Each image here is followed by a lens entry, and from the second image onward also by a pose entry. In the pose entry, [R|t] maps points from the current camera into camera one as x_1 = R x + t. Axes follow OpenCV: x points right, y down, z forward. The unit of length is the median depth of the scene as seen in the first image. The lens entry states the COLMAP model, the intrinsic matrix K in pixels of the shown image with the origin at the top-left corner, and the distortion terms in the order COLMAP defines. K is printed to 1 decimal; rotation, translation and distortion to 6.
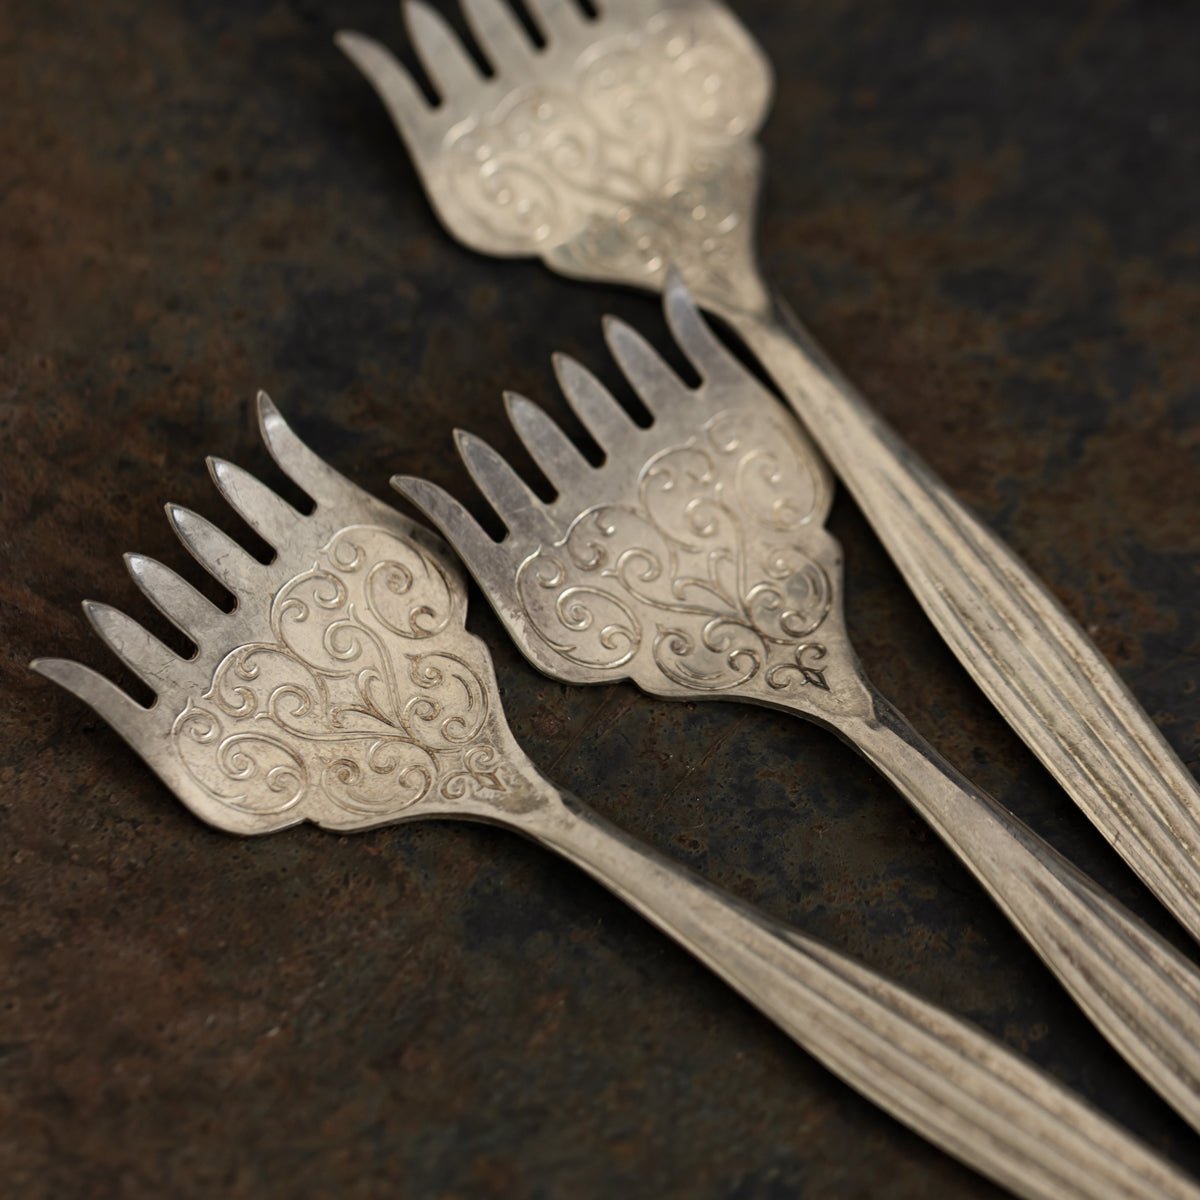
lens RADIAL K [[6518.0, 0, 600.0], [0, 6518.0, 600.0], [0, 0, 1]] dist [-0.098767, -6.890053]
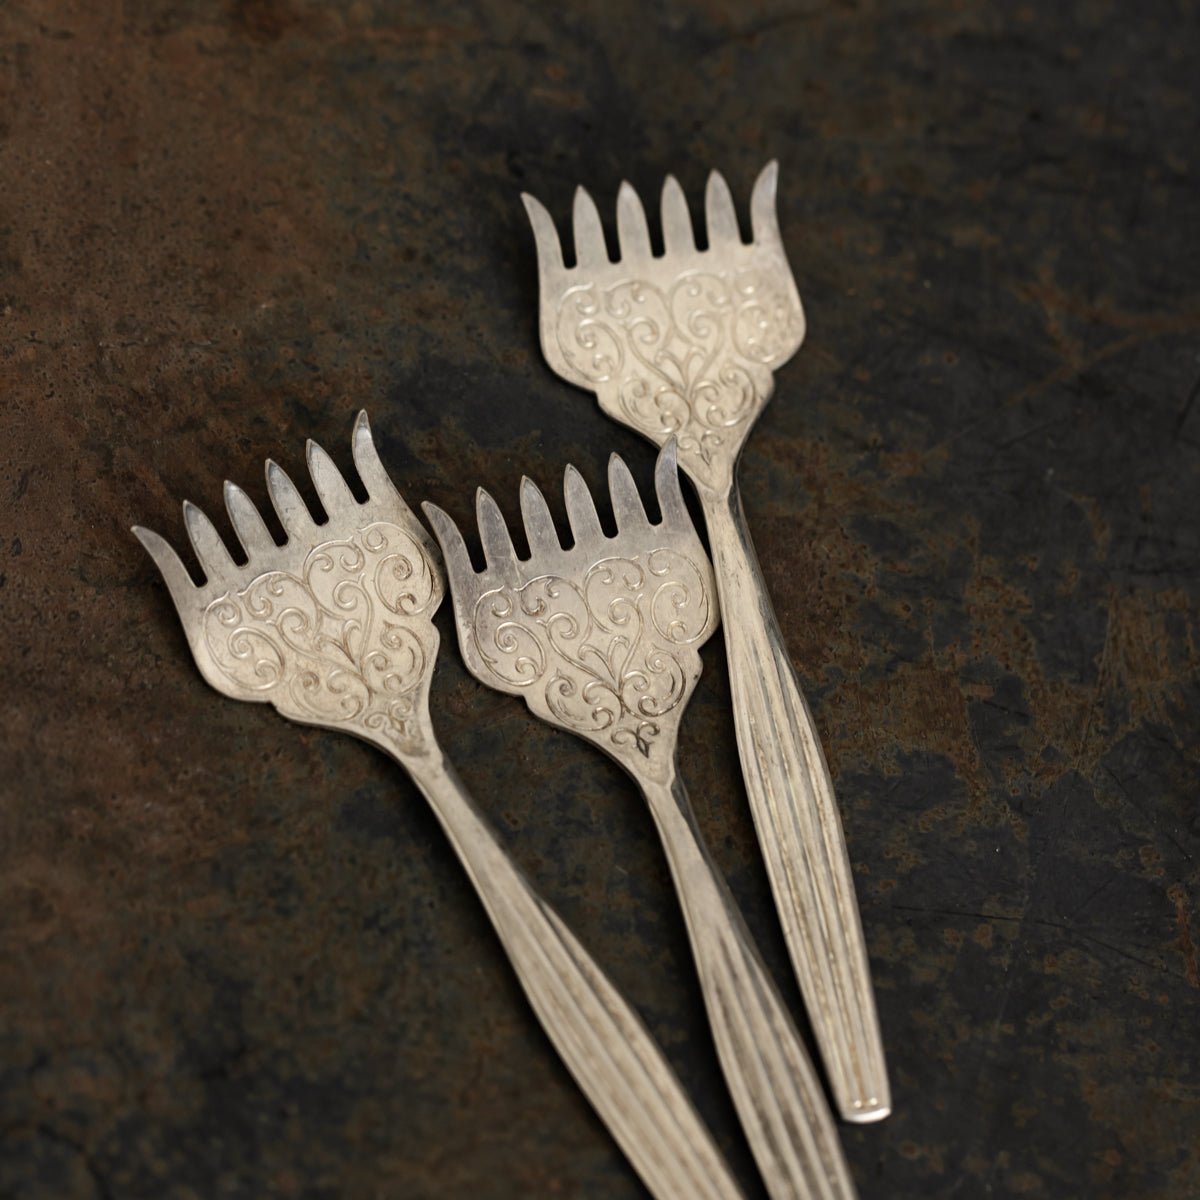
lens RADIAL K [[6518.0, 0, 600.0], [0, 6518.0, 600.0], [0, 0, 1]] dist [-0.098767, -6.890053]
pose [[0.920544, 0.379681, -0.091872, 0.141722], [-0.378338, 0.925104, 0.032305, -0.059335], [0.097257, 0.005021, 0.995247, -0.404232]]
